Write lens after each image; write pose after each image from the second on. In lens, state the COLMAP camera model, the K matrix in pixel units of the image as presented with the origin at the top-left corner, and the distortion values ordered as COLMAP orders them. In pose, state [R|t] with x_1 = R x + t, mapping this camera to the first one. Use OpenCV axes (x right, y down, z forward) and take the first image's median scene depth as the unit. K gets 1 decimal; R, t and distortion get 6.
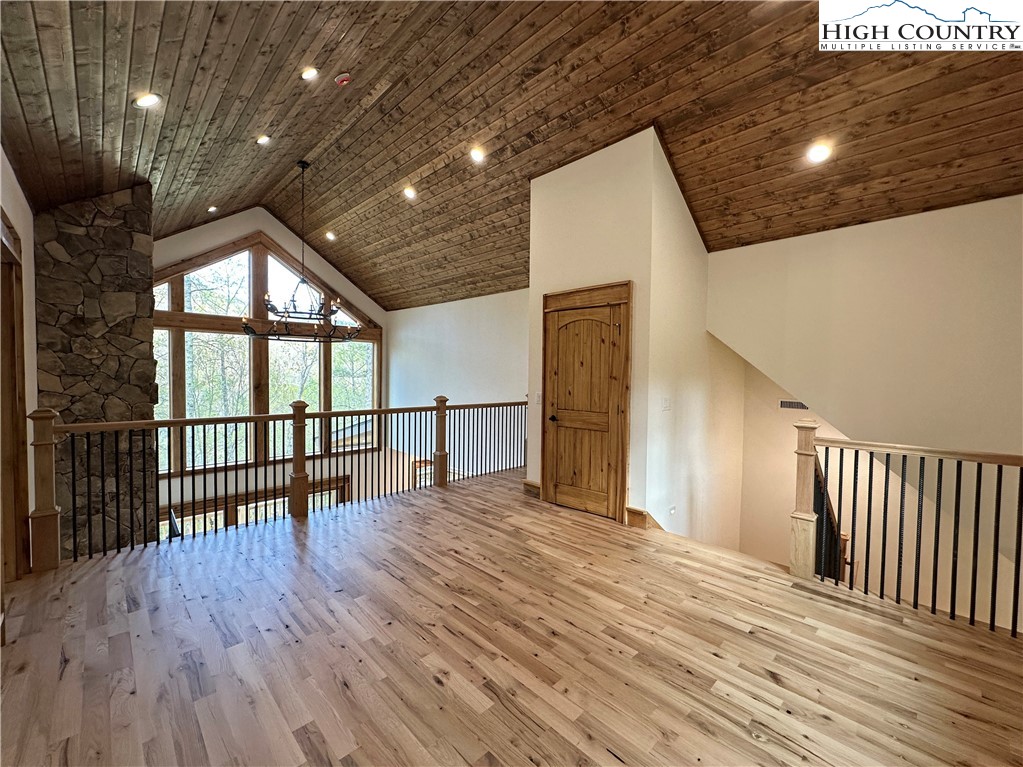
lens RADIAL K [[410.1, 0, 500.7], [0, 410.1, 380.6], [0, 0, 1]] dist [-0.000985, 0.001086]
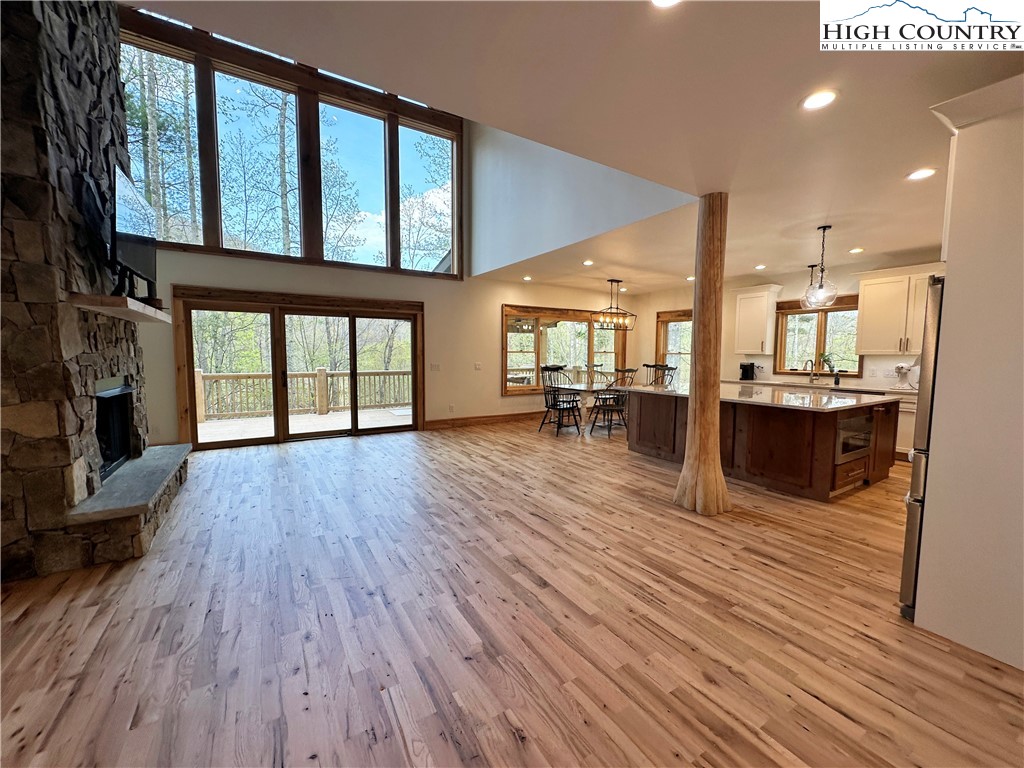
lens RADIAL K [[410.5, 0, 509.4], [0, 410.5, 382.9], [0, 0, 1]] dist [-0.000985, 0.001086]
pose [[0.977221, 0.008235, -0.212066, -0.091054], [0.001248, 0.999007, 0.044545, 0.793838], [0.212222, -0.043795, 0.976240, 0.594078]]
